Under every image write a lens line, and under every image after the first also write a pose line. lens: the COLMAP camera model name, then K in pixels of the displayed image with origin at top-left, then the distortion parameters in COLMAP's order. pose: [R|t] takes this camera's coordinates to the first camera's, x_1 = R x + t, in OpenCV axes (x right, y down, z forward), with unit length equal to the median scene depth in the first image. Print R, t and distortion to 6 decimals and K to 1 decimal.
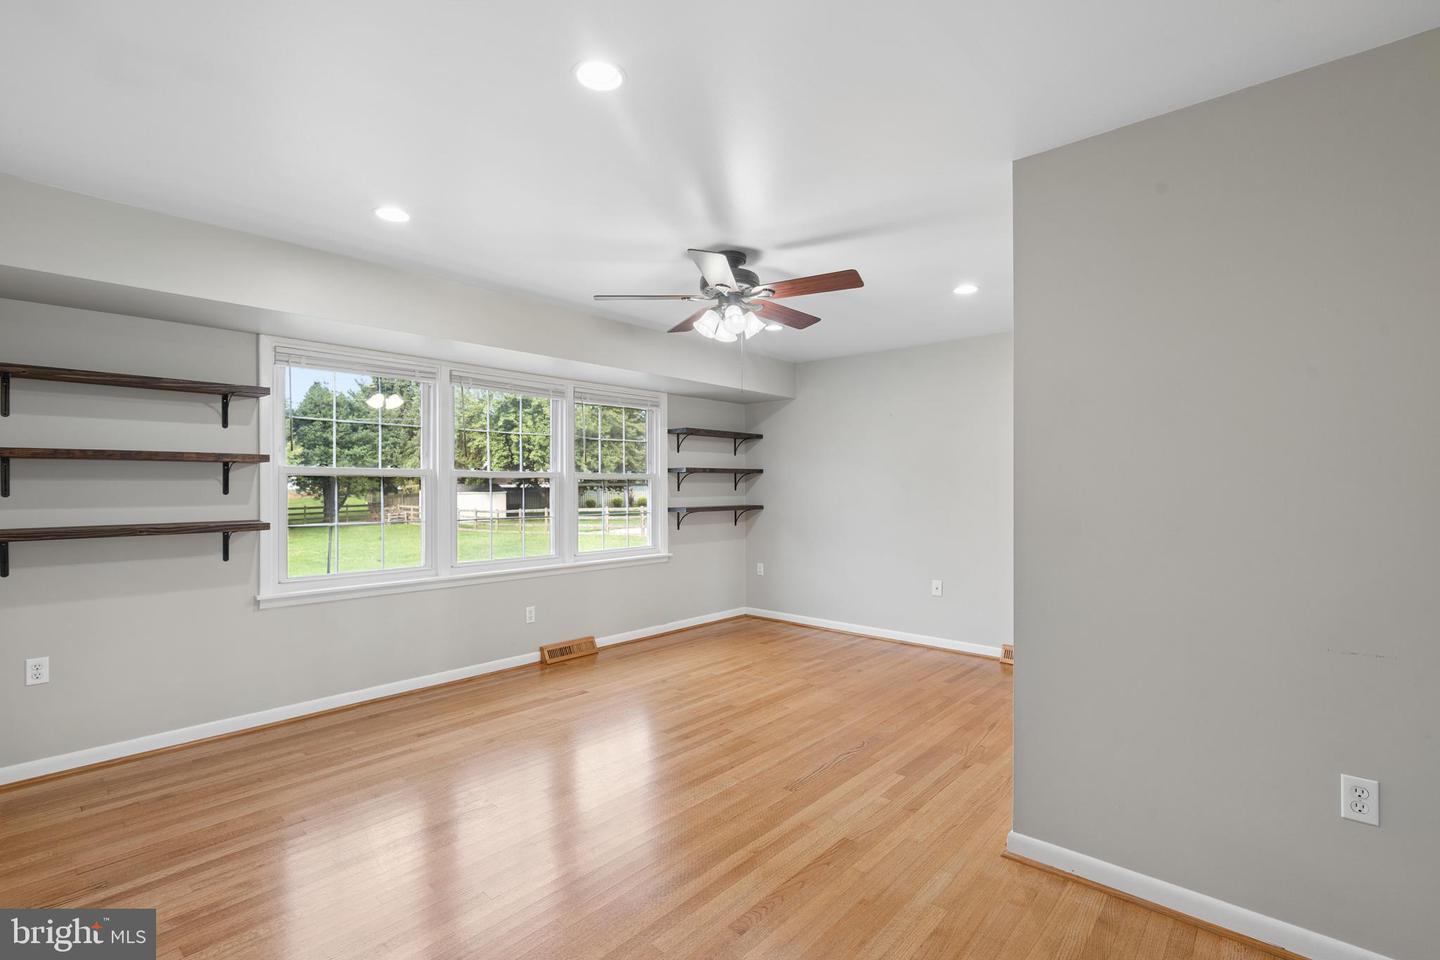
lens RADIAL K [[647.2, 0, 722.6], [0, 647.2, 480.2], [0, 0, 1]] dist [-0.001337, 0.000664]
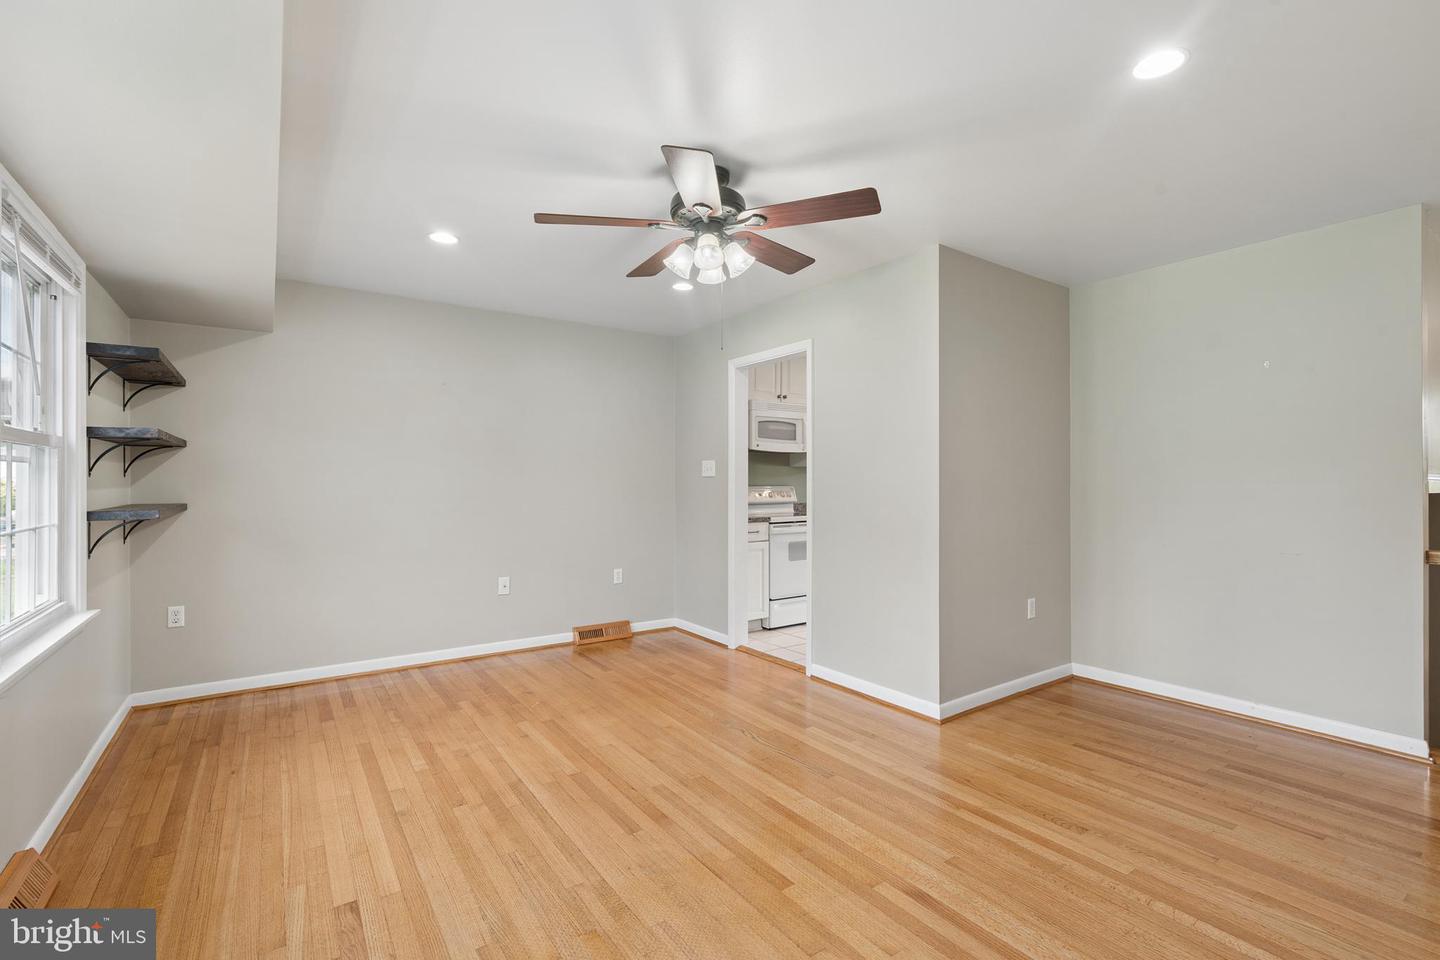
lens RADIAL K [[647.2, 0, 724.7], [0, 647.2, 481.3], [0, 0, 1]] dist [-0.001337, 0.000664]
pose [[0.230156, 0.000912, 0.973153, -0.629102], [-0.005410, 0.999985, 0.000343, 0.027922], [-0.973139, -0.005343, 0.230158, 0.672629]]
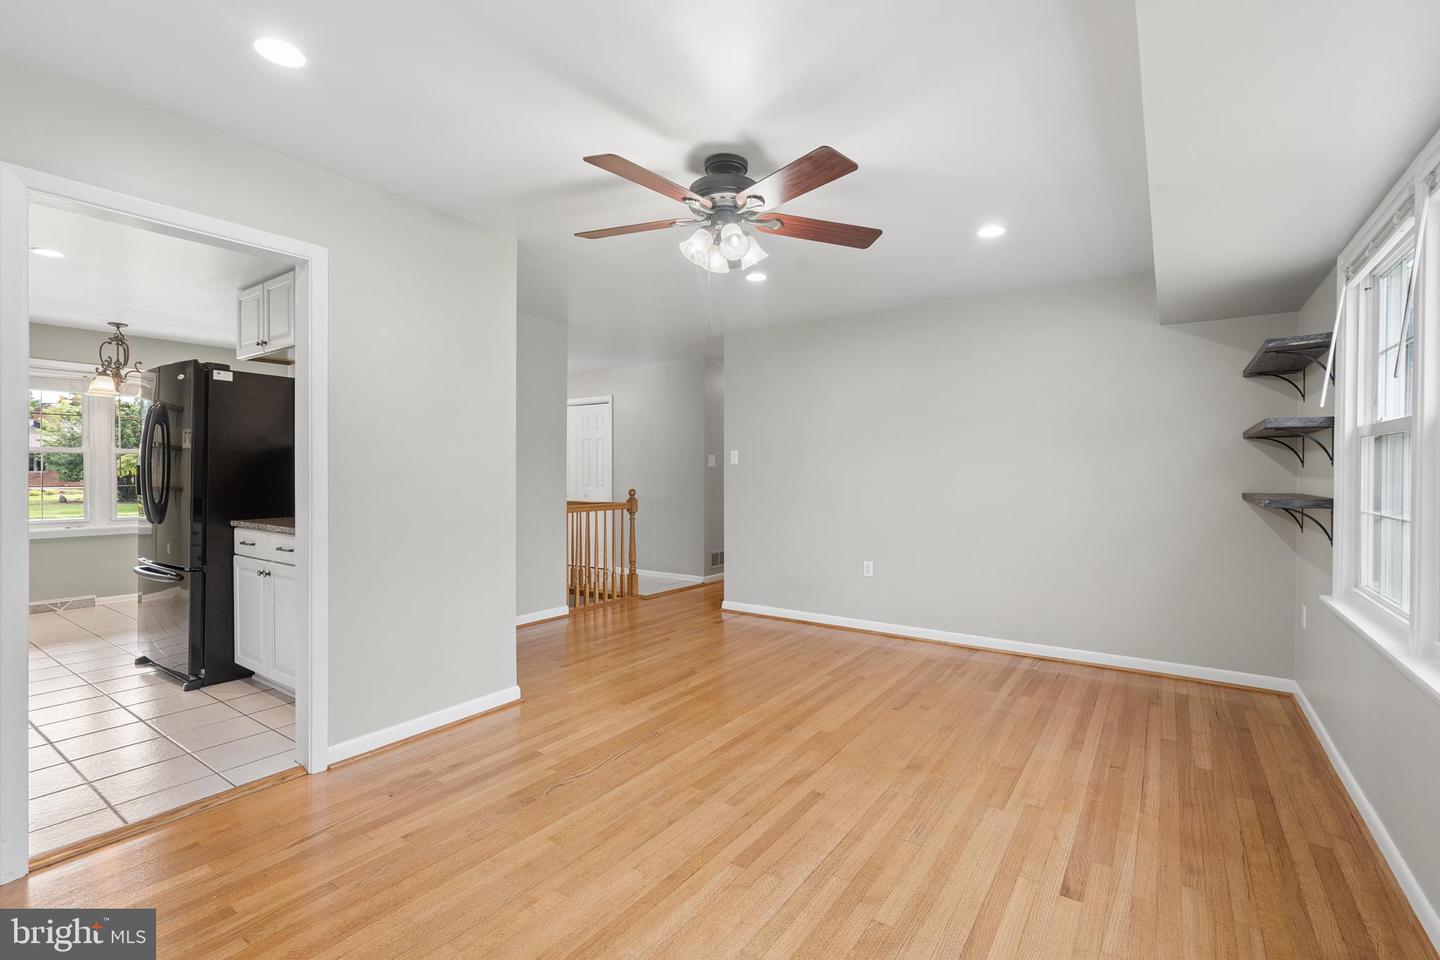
lens RADIAL K [[647.2, 0, 721.0], [0, 647.2, 475.6], [0, 0, 1]] dist [-0.001337, 0.000664]
pose [[-0.993024, -0.002696, -0.117880, 0.091462], [-0.002608, 0.999996, -0.000897, 0.033861], [0.117882, -0.000584, -0.993027, 1.503568]]
